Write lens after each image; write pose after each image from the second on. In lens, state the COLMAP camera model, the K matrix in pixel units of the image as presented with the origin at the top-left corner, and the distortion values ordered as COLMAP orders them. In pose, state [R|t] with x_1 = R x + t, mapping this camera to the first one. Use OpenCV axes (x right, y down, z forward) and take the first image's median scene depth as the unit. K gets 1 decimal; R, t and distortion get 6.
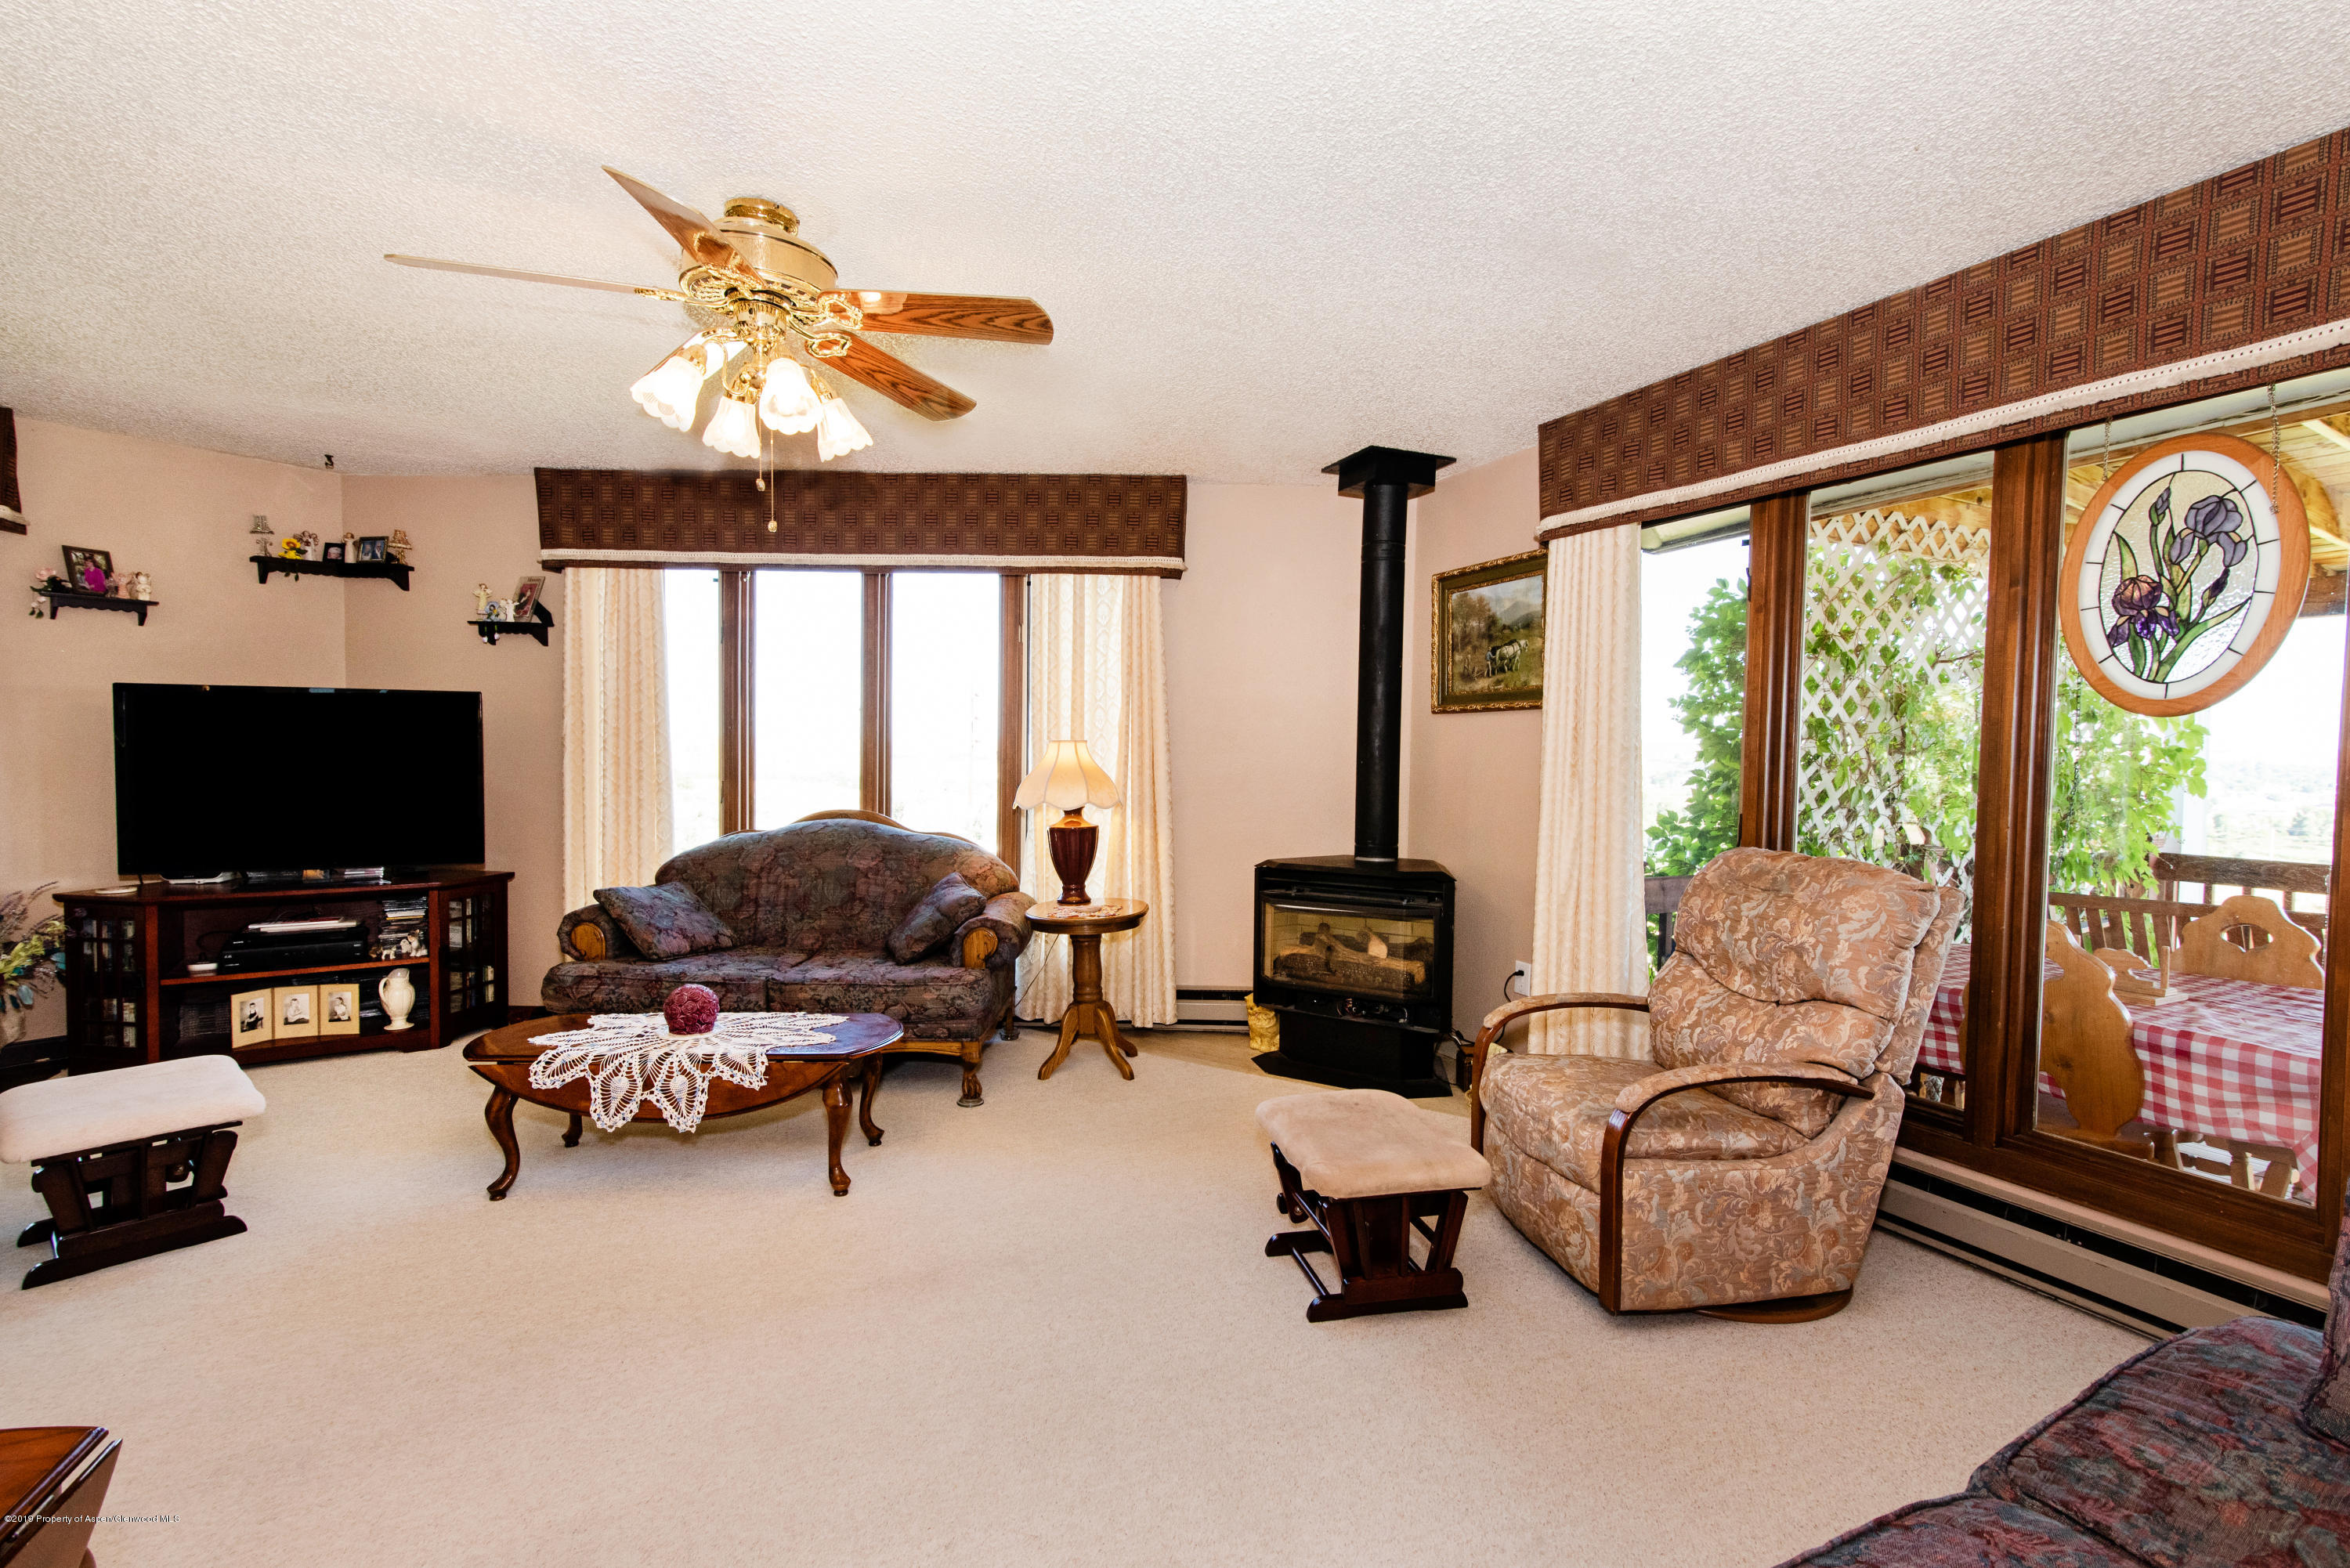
lens RADIAL K [[1062.7, 0, 1172.4], [0, 1062.7, 790.8], [0, 0, 1]] dist [0.016423, -0.001966]
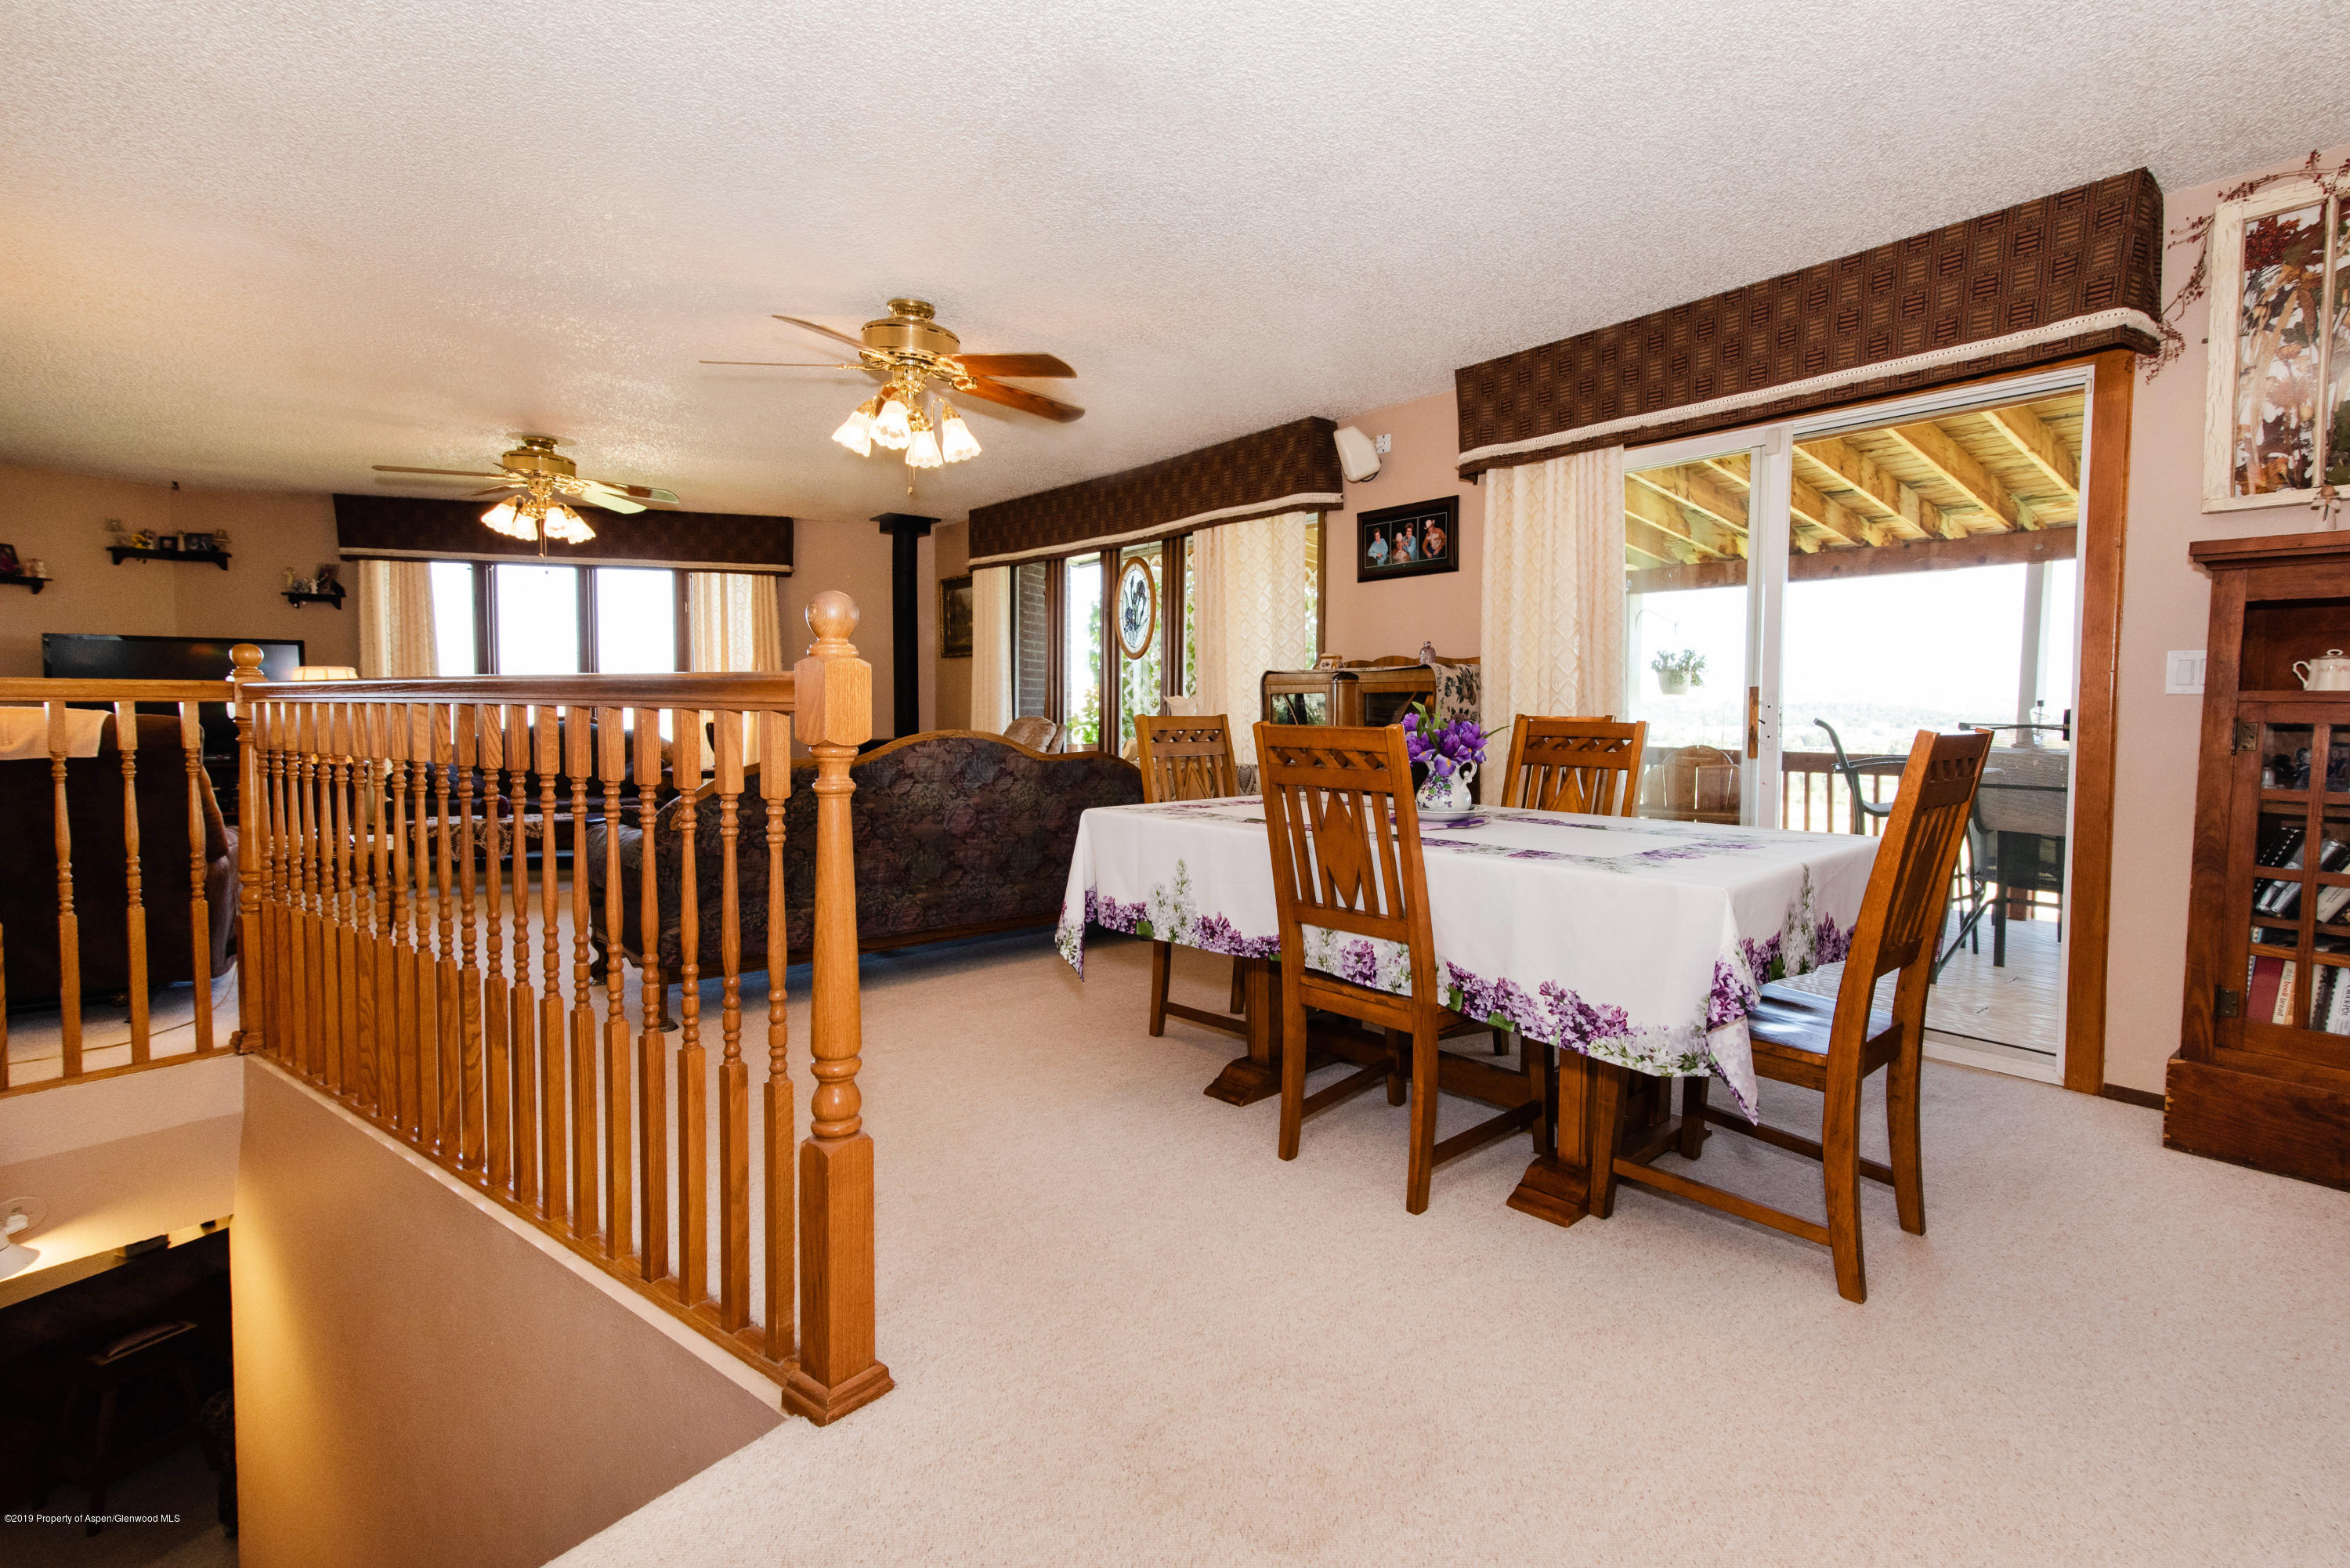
lens RADIAL K [[1062.7, 0, 1259.9], [0, 1062.7, 749.8], [0, 0, 1]] dist [0.016423, -0.001966]
pose [[0.963686, -0.020986, 0.266211, 0.276624], [0.015820, 0.999643, 0.021535, 0.054972], [-0.266568, -0.016542, 0.963674, -0.880174]]
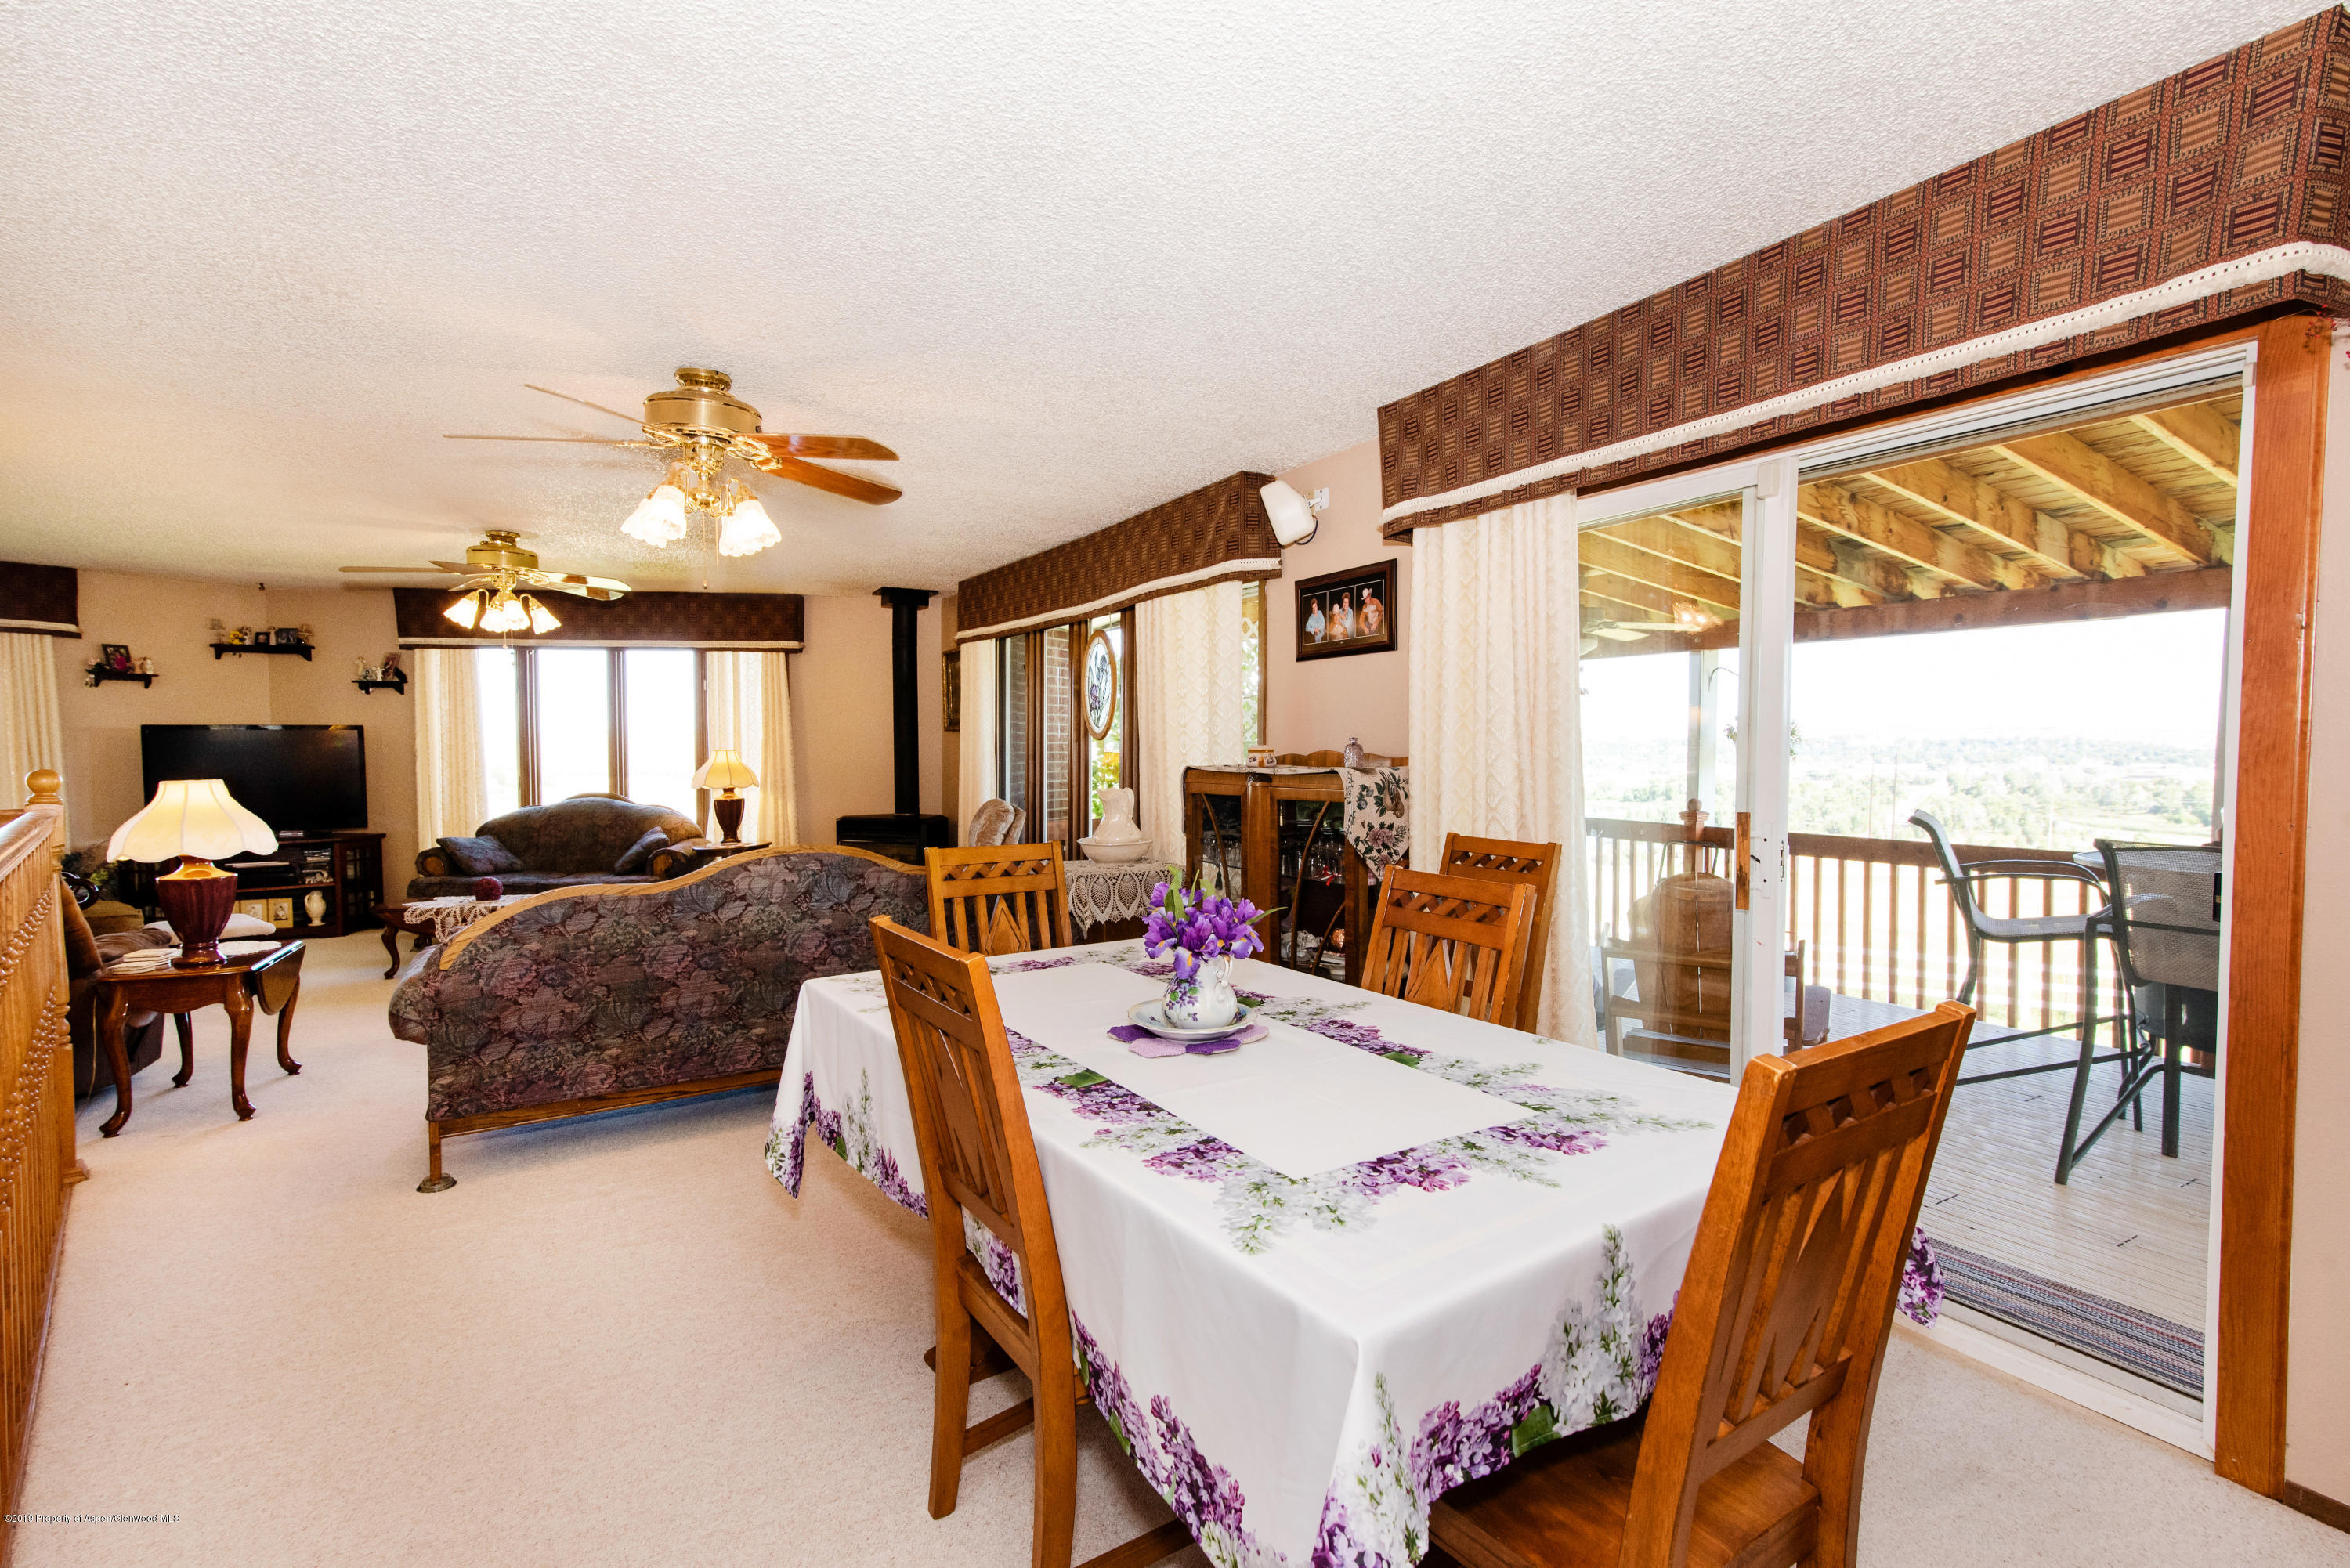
lens RADIAL K [[1062.7, 0, 1156.9], [0, 1062.7, 792.7], [0, 0, 1]] dist [0.016423, -0.001966]
pose [[0.995790, -0.017361, 0.090003, 0.439306], [0.016472, 0.999808, 0.010608, 0.016073], [-0.090170, -0.009081, 0.995885, -0.784911]]
